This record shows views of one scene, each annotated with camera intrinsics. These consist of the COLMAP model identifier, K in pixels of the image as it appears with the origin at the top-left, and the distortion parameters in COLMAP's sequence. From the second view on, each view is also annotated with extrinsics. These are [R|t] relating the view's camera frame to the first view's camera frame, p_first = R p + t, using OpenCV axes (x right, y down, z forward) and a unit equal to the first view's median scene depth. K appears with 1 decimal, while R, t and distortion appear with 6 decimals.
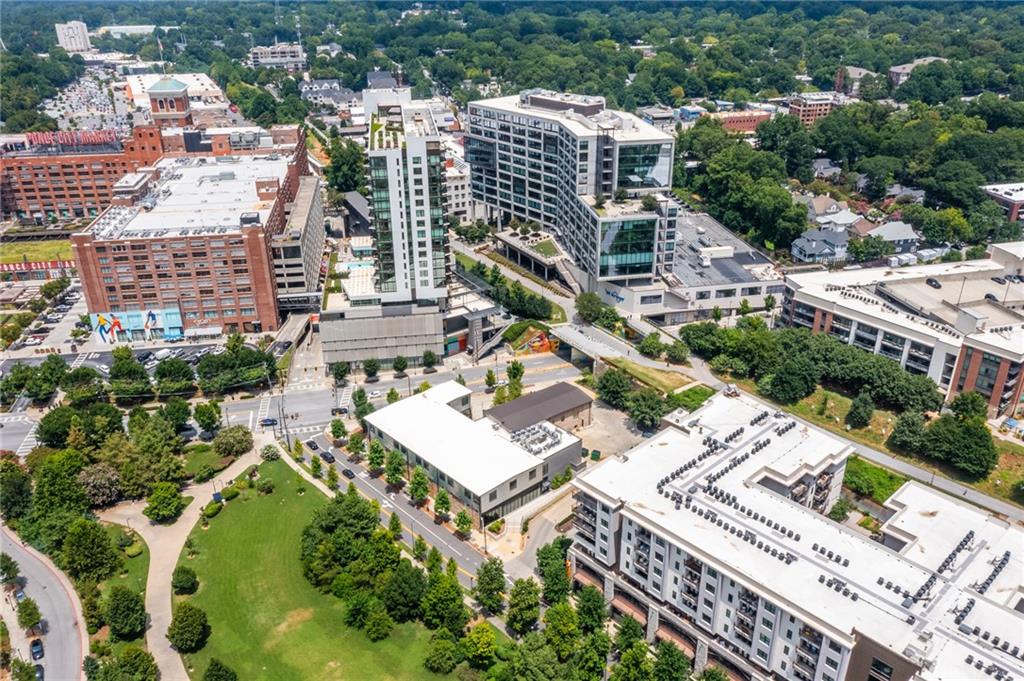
lens RADIAL K [[803.2, 0, 512.0], [0, 803.2, 340.5], [0, 0, 1]] dist [-0.012180, 0.034245]
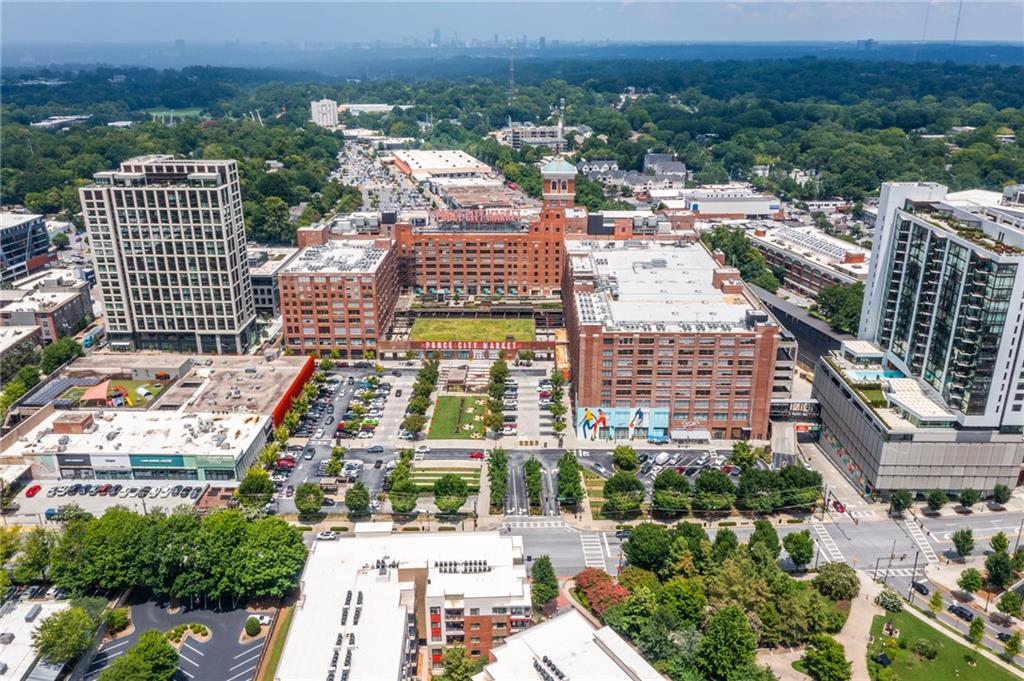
lens RADIAL K [[803.2, 0, 512.0], [0, 803.2, 340.5], [0, 0, 1]] dist [-0.012180, 0.034245]
pose [[0.985376, 0.064210, -0.157833, -0.439935], [-0.078323, 0.993308, -0.084879, -0.023903], [0.151327, 0.096000, 0.983811, 0.056787]]
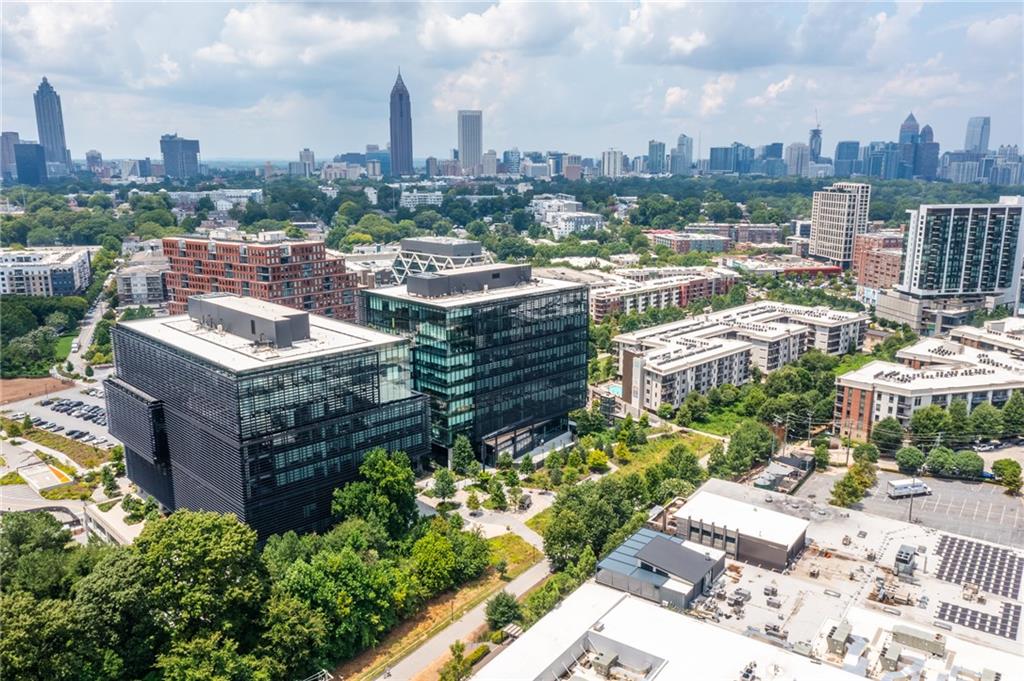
lens RADIAL K [[803.2, 0, 512.0], [0, 803.2, 340.5], [0, 0, 1]] dist [-0.012180, 0.034245]
pose [[0.020581, 0.230478, -0.972860, 1.465011], [-0.439490, 0.876095, 0.198256, 0.071598], [0.898012, 0.423482, 0.119324, -0.002350]]
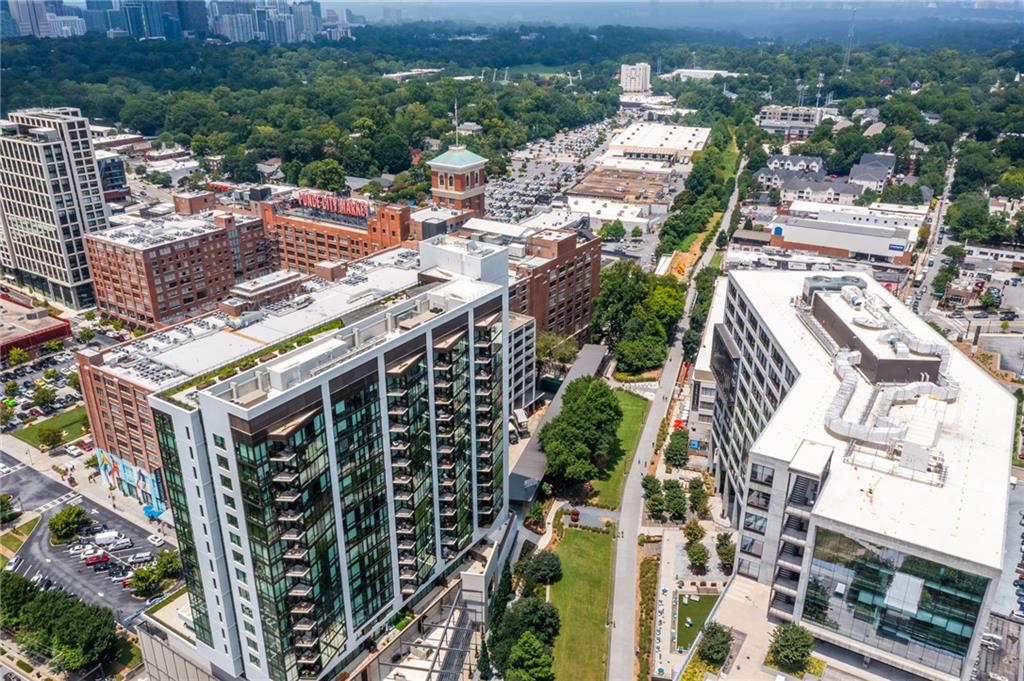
lens RADIAL K [[803.2, 0, 512.0], [0, 803.2, 340.5], [0, 0, 1]] dist [-0.012180, 0.034245]
pose [[0.741851, 0.269065, -0.614216, 0.219862], [-0.297468, 0.952958, 0.058174, -0.285384], [0.600975, 0.139553, 0.786991, 0.584930]]
